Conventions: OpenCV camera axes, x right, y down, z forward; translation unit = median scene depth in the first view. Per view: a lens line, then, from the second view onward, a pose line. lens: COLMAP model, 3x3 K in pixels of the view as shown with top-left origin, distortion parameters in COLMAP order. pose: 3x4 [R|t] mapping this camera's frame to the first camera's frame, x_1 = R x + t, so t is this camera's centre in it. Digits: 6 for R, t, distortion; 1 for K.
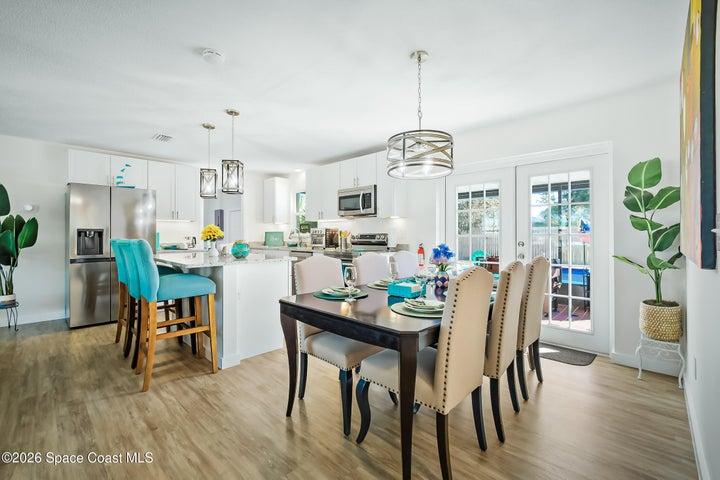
lens RADIAL K [[317.6, 0, 360.0], [0, 317.6, 240.0], [0, 0, 1]] dist [0.000099, -0.000158]
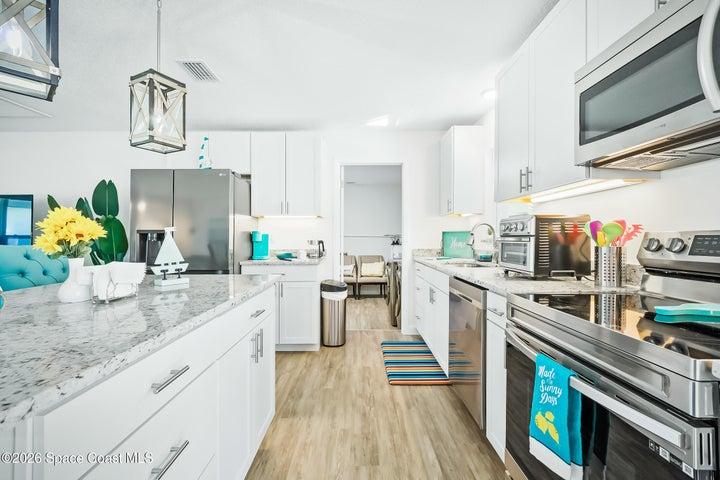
lens RADIAL K [[317.6, 0, 360.0], [0, 317.6, 240.0], [0, 0, 1]] dist [0.000099, -0.000158]
pose [[0.700331, 0.002445, -0.713814, -0.005011], [-0.006046, 0.999979, -0.002506, -0.011969], [0.713793, 0.006071, 0.700331, 0.737937]]
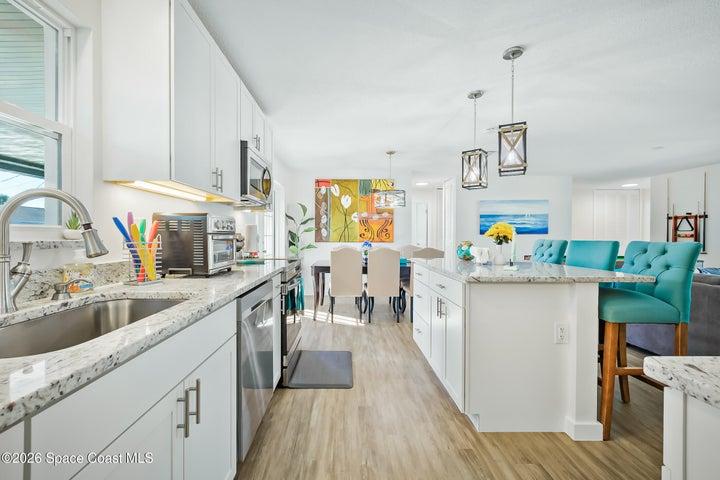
lens RADIAL K [[317.6, 0, 360.0], [0, 317.6, 240.0], [0, 0, 1]] dist [0.000099, -0.000158]
pose [[-0.724545, -0.011350, 0.689134, -0.564037], [0.000342, 0.999858, 0.016827, -0.017365], [-0.689227, 0.012428, -0.724439, 1.336945]]
